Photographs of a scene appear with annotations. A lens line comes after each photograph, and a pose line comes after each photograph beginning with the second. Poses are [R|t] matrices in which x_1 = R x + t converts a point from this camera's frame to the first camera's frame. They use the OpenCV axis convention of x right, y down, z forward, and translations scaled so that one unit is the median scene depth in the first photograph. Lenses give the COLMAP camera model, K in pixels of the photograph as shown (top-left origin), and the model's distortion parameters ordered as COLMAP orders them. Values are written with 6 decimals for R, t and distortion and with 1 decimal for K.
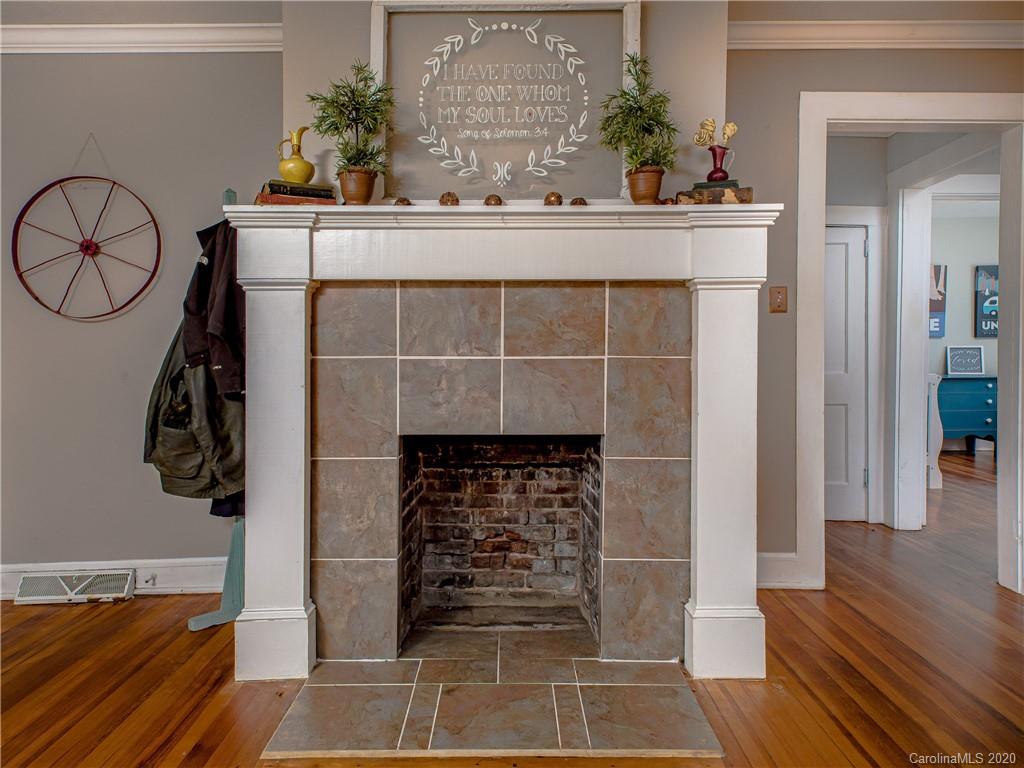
lens RADIAL K [[780.6, 0, 512.0], [0, 780.6, 384.0], [0, 0, 1]] dist [0.056139, 0.000358]
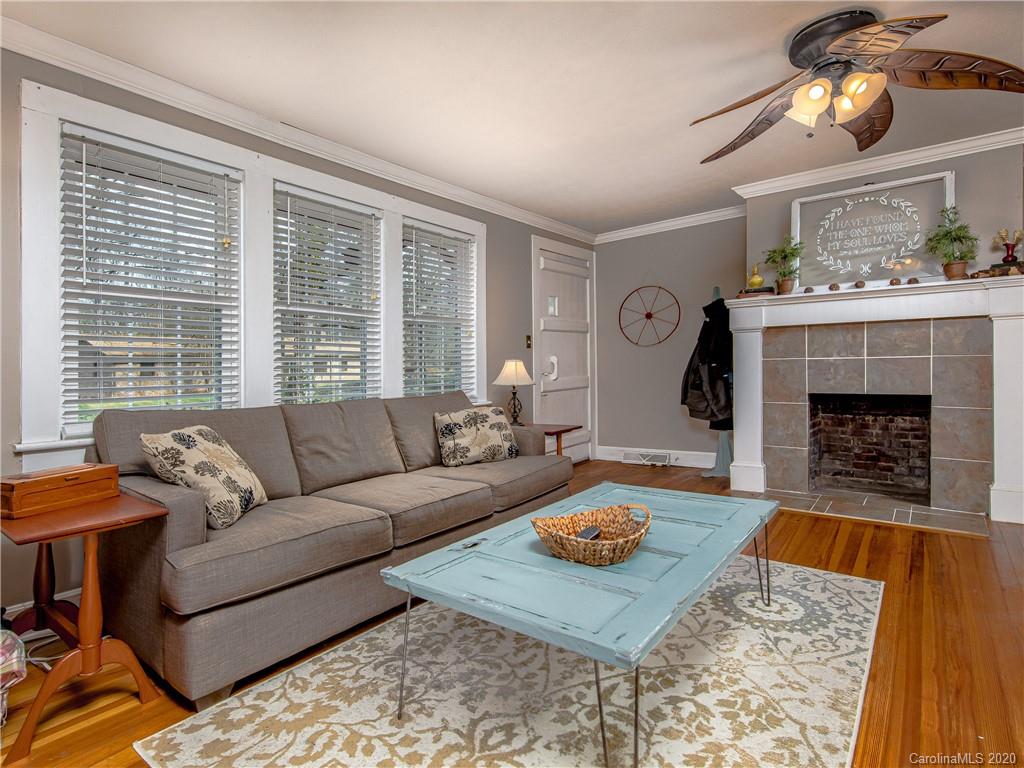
lens RADIAL K [[440.1, 0, 508.2], [0, 440.1, 364.6], [0, 0, 1]] dist [0.000122, -0.000018]
pose [[0.742824, -0.011882, -0.669382, 0.062188], [-0.007617, 0.999628, -0.026196, 0.022390], [0.669444, 0.024558, 0.742457, -0.505243]]
